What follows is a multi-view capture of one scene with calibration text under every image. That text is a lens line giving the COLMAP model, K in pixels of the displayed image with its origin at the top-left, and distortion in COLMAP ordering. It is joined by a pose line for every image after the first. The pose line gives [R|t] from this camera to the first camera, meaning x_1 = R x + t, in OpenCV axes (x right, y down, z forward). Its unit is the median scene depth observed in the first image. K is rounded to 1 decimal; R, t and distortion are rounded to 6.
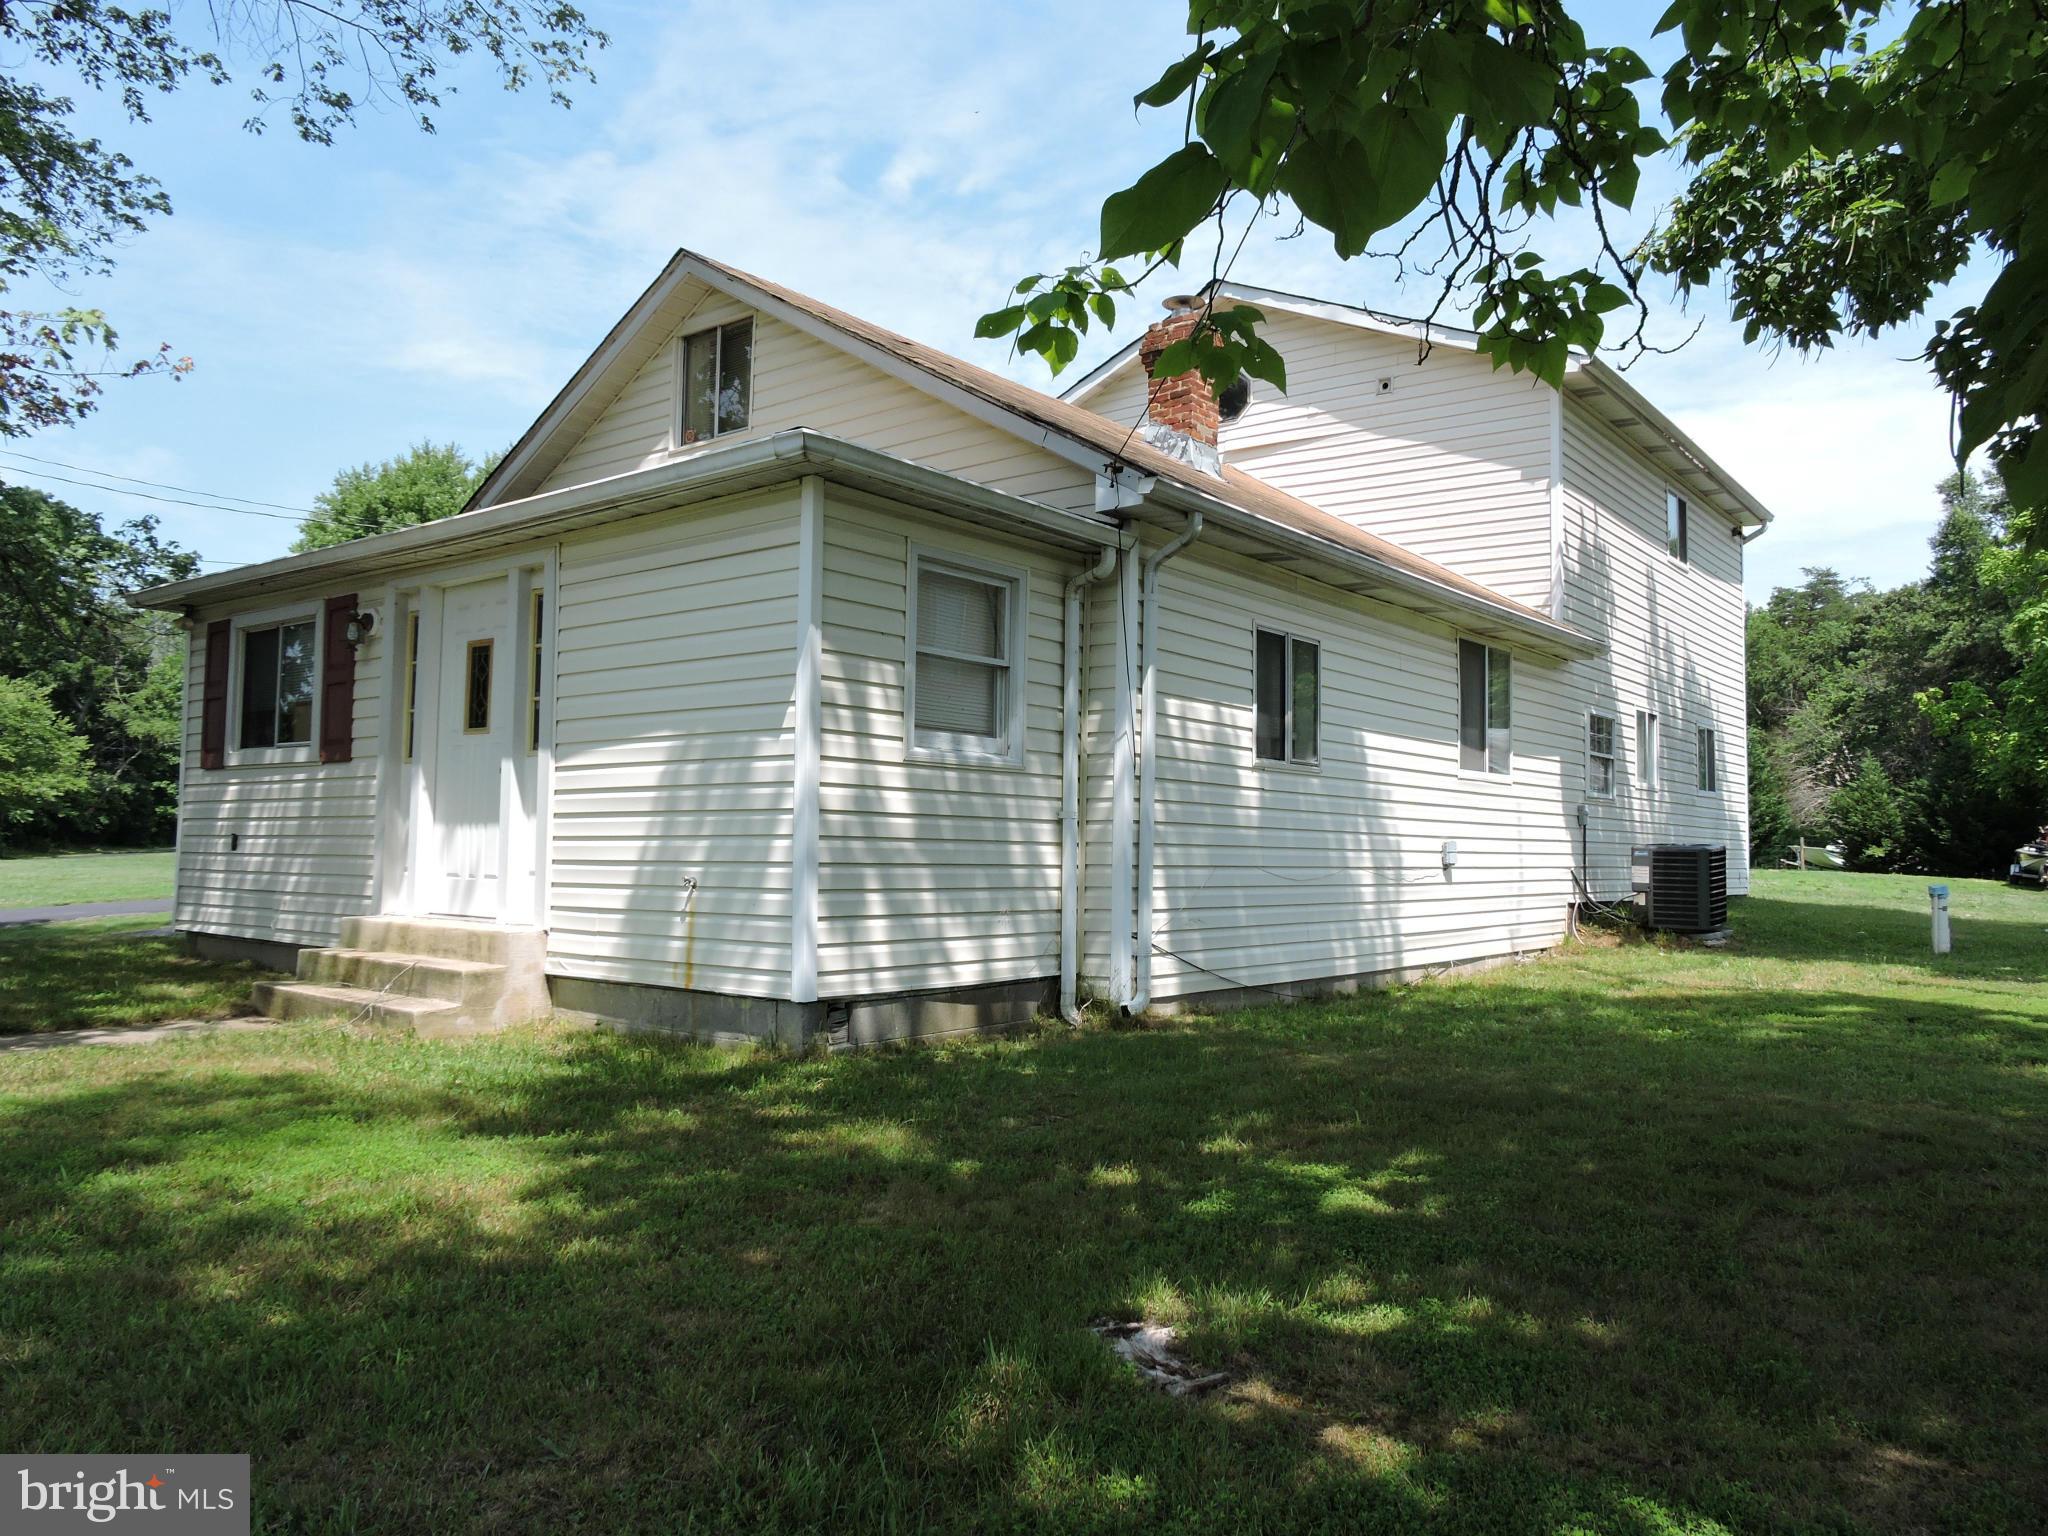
lens RADIAL K [[1451.5, 0, 1028.5], [0, 1451.5, 764.9], [0, 0, 1]] dist [-0.001608, -0.001520]
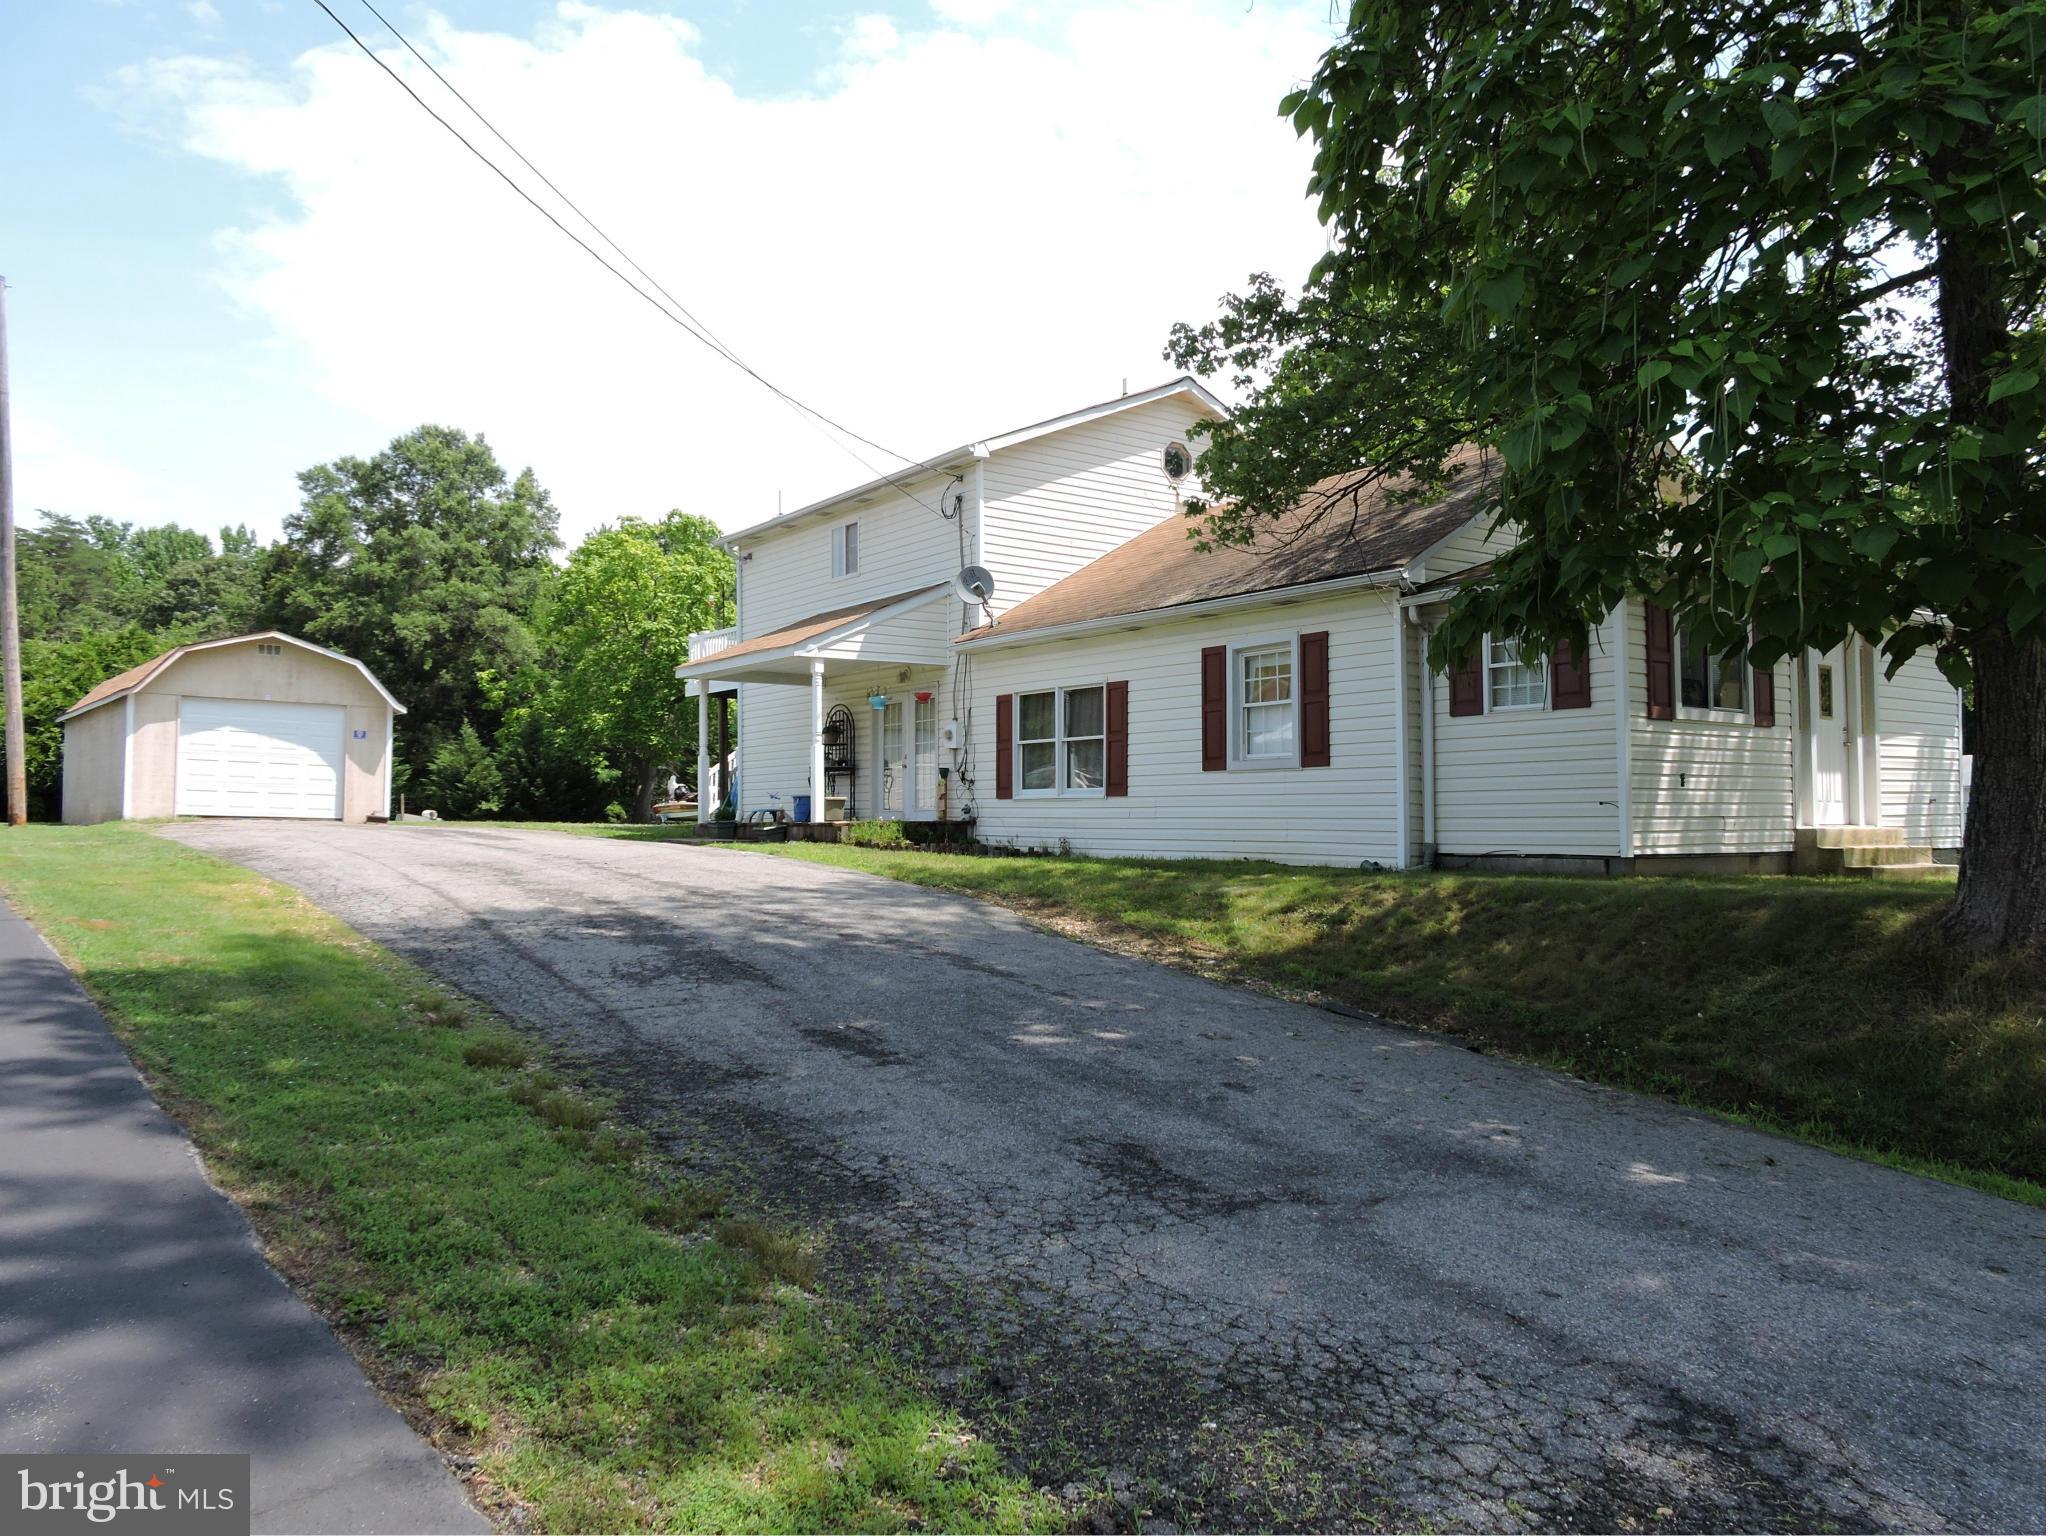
lens RADIAL K [[1451.5, 0, 1030.4], [0, 1451.5, 766.6], [0, 0, 1]] dist [-0.001608, -0.001520]
pose [[0.268373, 0.022654, 0.963049, -1.946364], [-0.048860, 0.998757, -0.009878, 0.082981], [-0.962075, -0.044403, 0.269147, 1.223910]]
